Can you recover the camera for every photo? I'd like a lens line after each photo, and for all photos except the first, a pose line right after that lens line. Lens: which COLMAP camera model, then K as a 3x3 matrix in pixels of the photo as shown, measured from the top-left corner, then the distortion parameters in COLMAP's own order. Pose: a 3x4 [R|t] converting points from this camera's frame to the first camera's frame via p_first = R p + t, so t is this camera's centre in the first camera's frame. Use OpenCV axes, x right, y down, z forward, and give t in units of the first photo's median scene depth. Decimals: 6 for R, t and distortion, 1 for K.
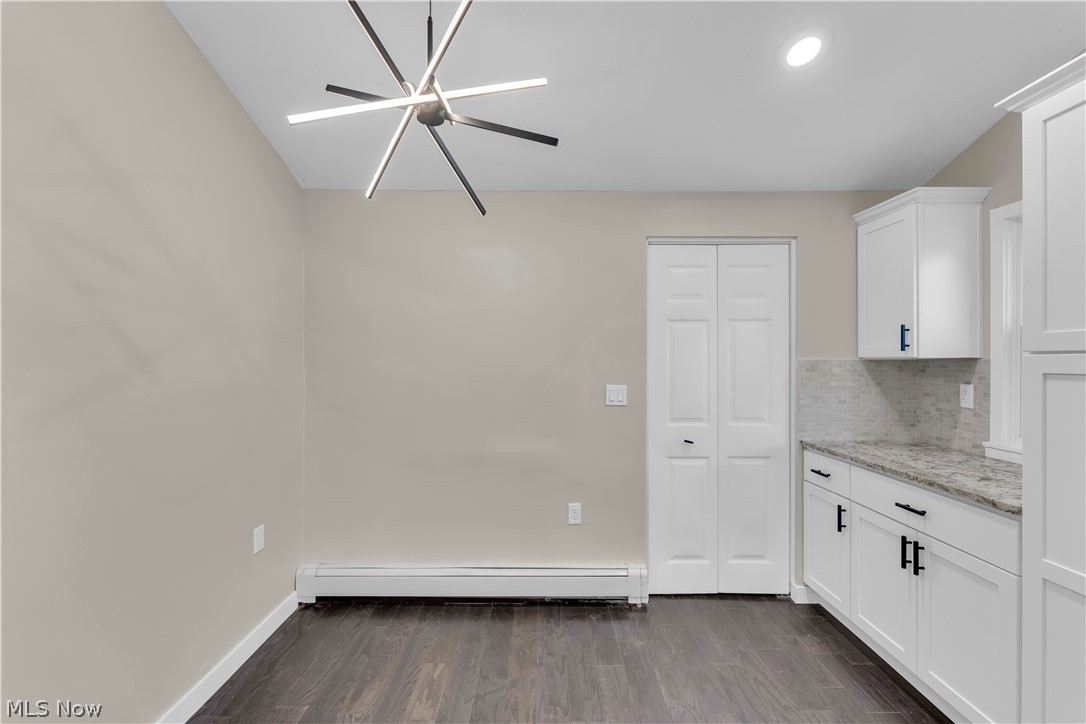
lens RADIAL K [[442.6, 0, 542.4], [0, 442.6, 358.6], [0, 0, 1]] dist [-0.007111, 0.000342]
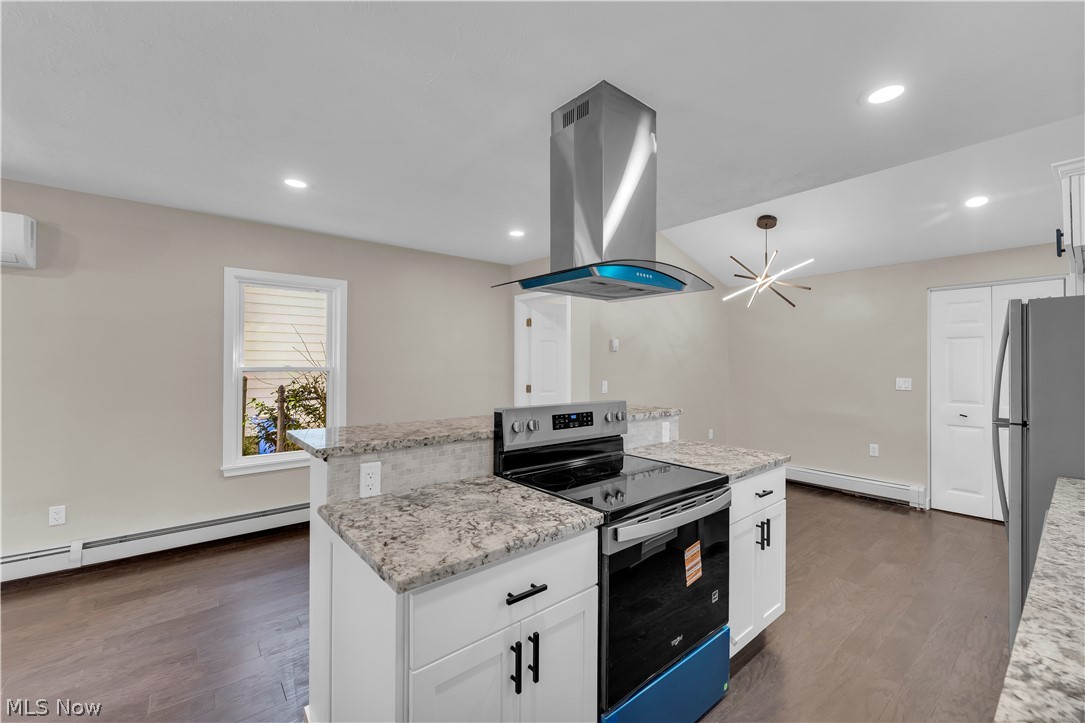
lens RADIAL K [[442.2, 0, 539.7], [0, 442.2, 361.9], [0, 0, 1]] dist [-0.007111, 0.000342]
pose [[0.628239, -0.005303, -0.778002, 0.605470], [0.010378, 0.999945, 0.001564, -0.019953], [0.777951, -0.009057, 0.628260, -1.147016]]
